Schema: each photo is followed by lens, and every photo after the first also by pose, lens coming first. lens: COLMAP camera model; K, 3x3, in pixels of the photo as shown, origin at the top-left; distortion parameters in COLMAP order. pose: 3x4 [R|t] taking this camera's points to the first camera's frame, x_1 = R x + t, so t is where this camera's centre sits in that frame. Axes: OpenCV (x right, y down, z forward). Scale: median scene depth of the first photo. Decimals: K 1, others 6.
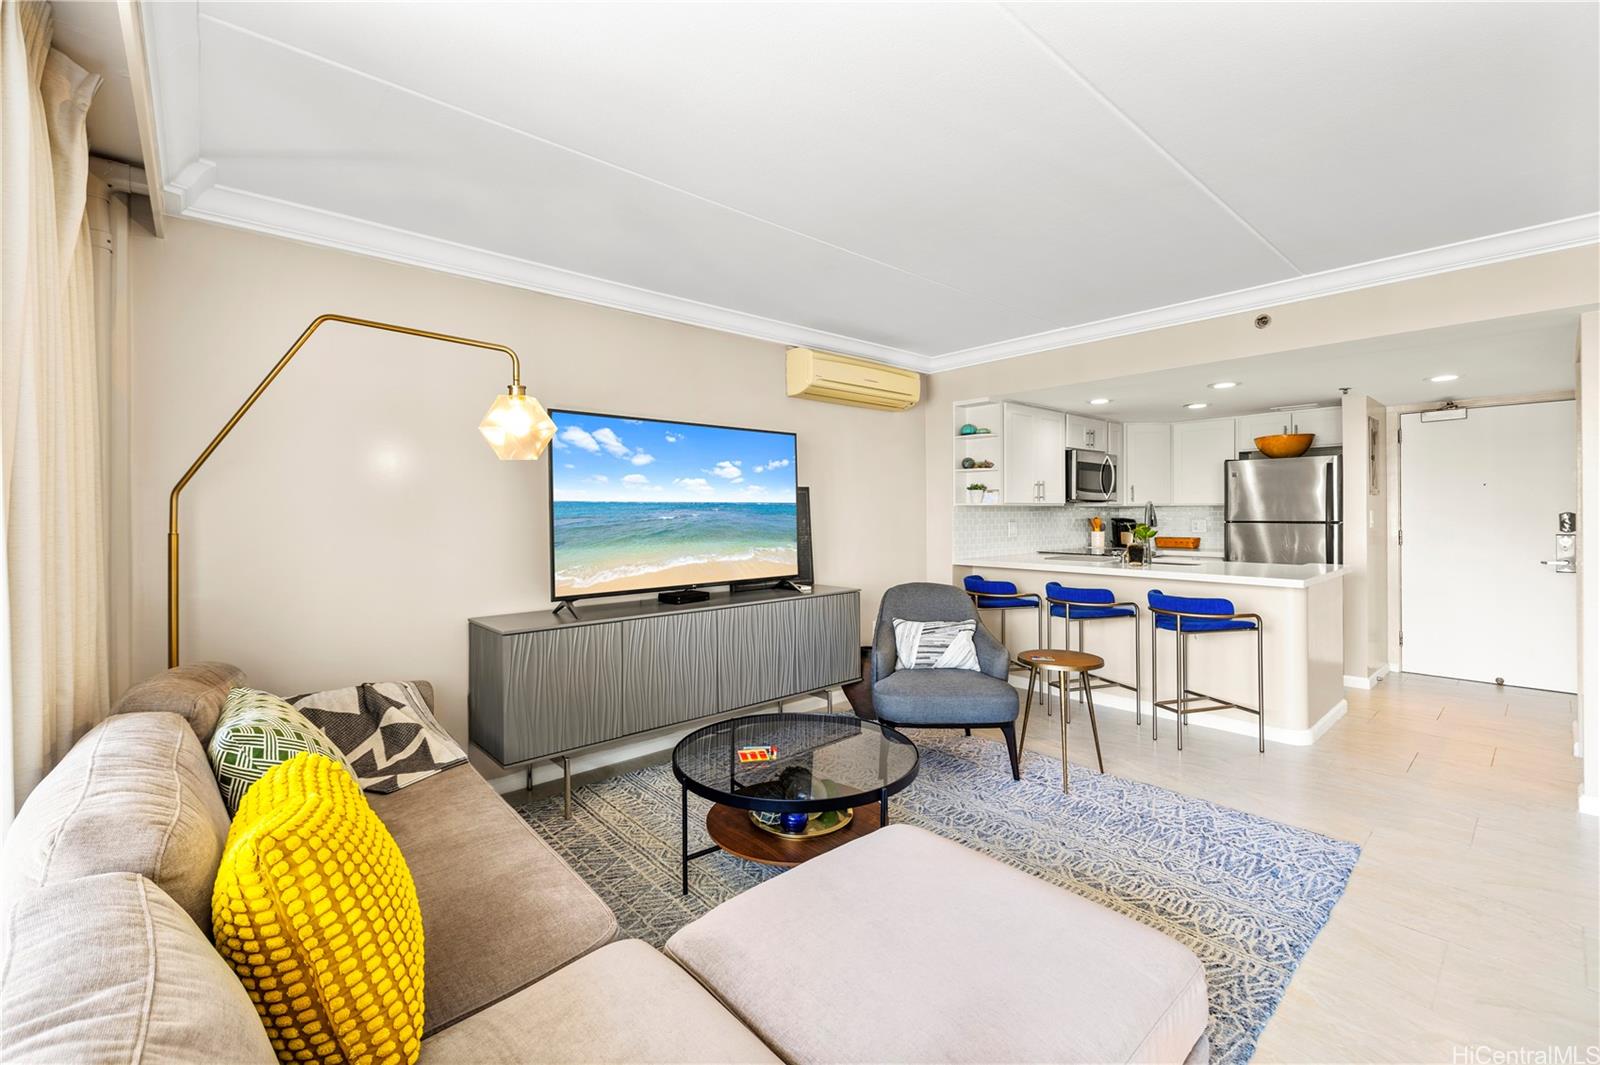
lens RADIAL K [[675.9, 0, 803.2], [0, 675.9, 512.3], [0, 0, 1]] dist [-0.001666, -0.000517]
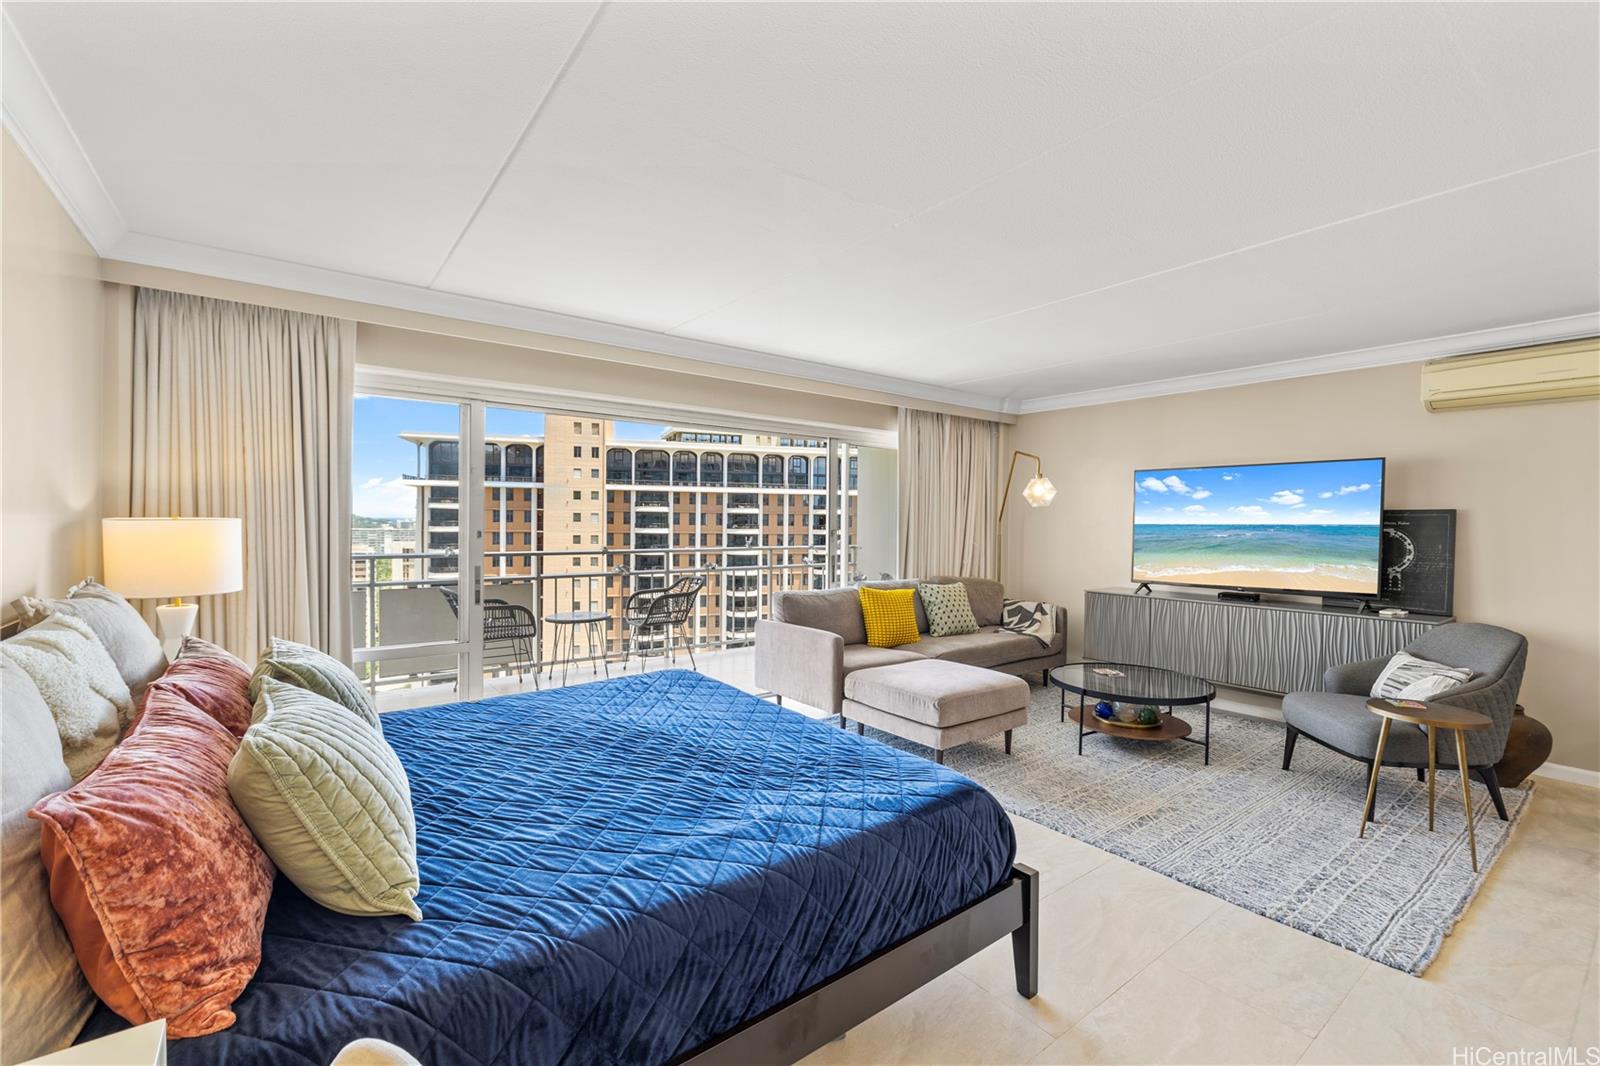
lens RADIAL K [[675.9, 0, 799.2], [0, 675.9, 538.0], [0, 0, 1]] dist [-0.001666, -0.000517]
pose [[-0.078564, 0.035941, -0.996261, 1.152753], [-0.003005, 0.999337, 0.036288, -0.032406], [0.996905, 0.005844, -0.078404, 0.229933]]
